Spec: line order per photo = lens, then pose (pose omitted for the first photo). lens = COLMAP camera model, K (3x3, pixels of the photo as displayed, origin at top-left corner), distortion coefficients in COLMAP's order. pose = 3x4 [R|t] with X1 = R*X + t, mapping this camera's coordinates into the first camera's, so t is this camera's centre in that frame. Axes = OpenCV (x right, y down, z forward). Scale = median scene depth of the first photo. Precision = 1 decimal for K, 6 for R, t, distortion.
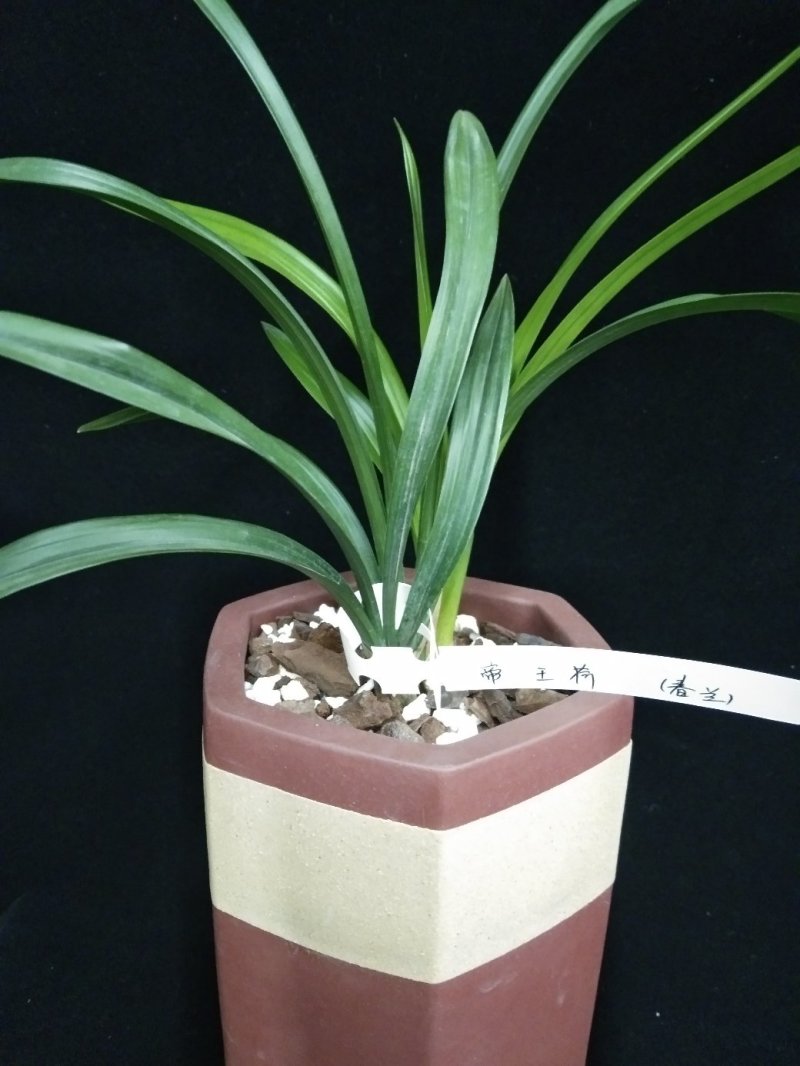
lens RADIAL K [[874.1, 0, 396.1], [0, 874.1, 528.3], [0, 0, 1]] dist [0.111971, -0.335255]
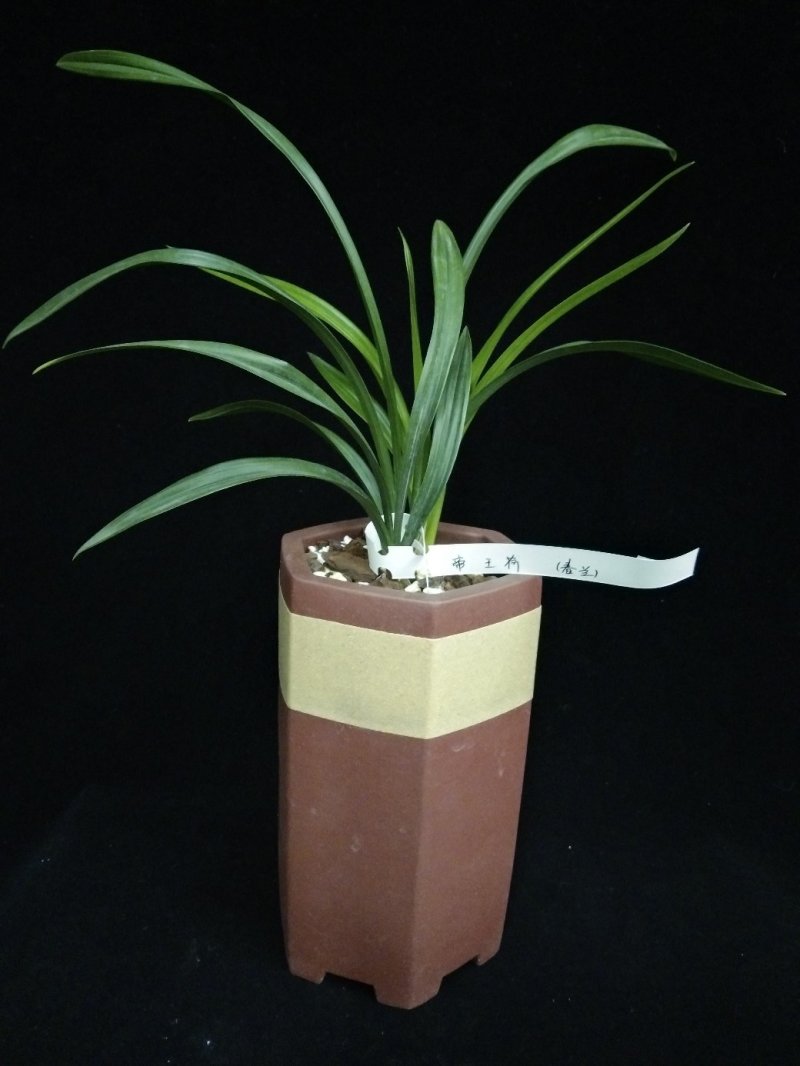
lens RADIAL K [[870.4, 0, 396.1], [0, 870.4, 530.7], [0, 0, 1]] dist [0.151527, -0.458265]
pose [[0.997664, 0.006733, 0.067977, -0.125594], [-0.004641, 0.999512, -0.030892, 0.155729], [-0.068152, 0.030505, 0.997208, -0.660954]]
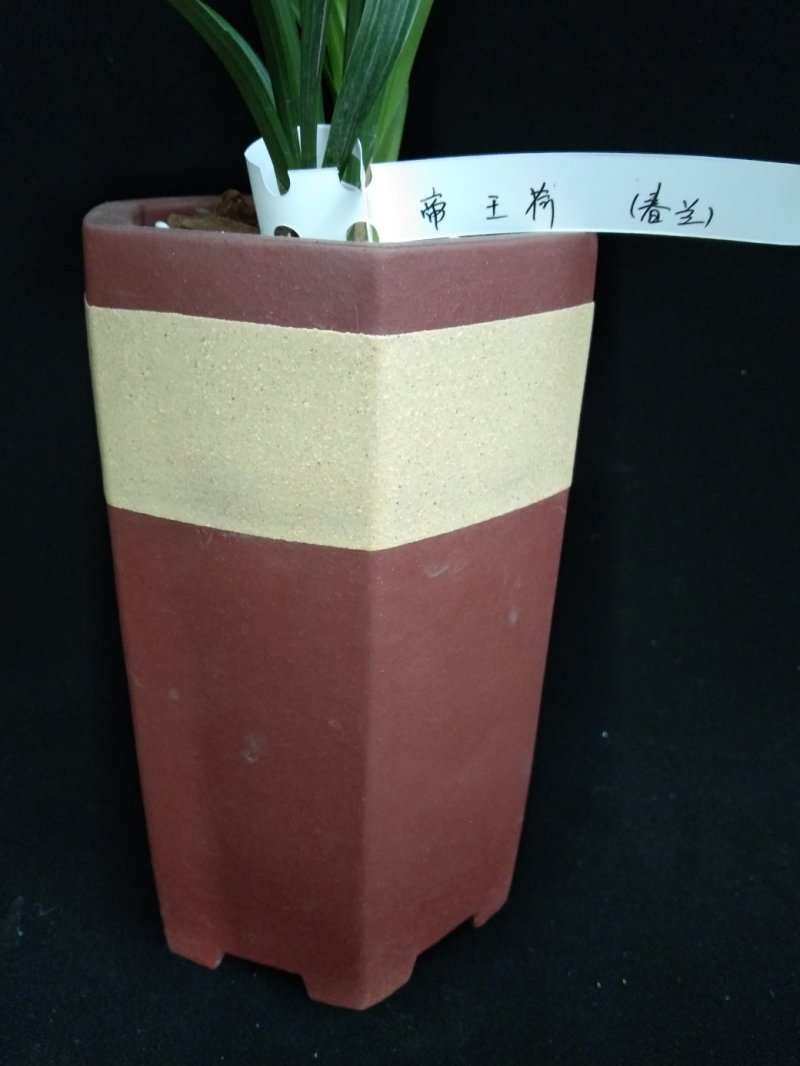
lens RADIAL K [[889.1, 0, 400.0], [0, 889.1, 533.0], [0, 0, 1]] dist [0.086047, -0.289780]
pose [[0.995363, -0.026020, 0.092599, -0.010225], [0.016145, 0.994252, 0.105843, 0.382068], [-0.094821, -0.103857, 0.990062, 0.127949]]
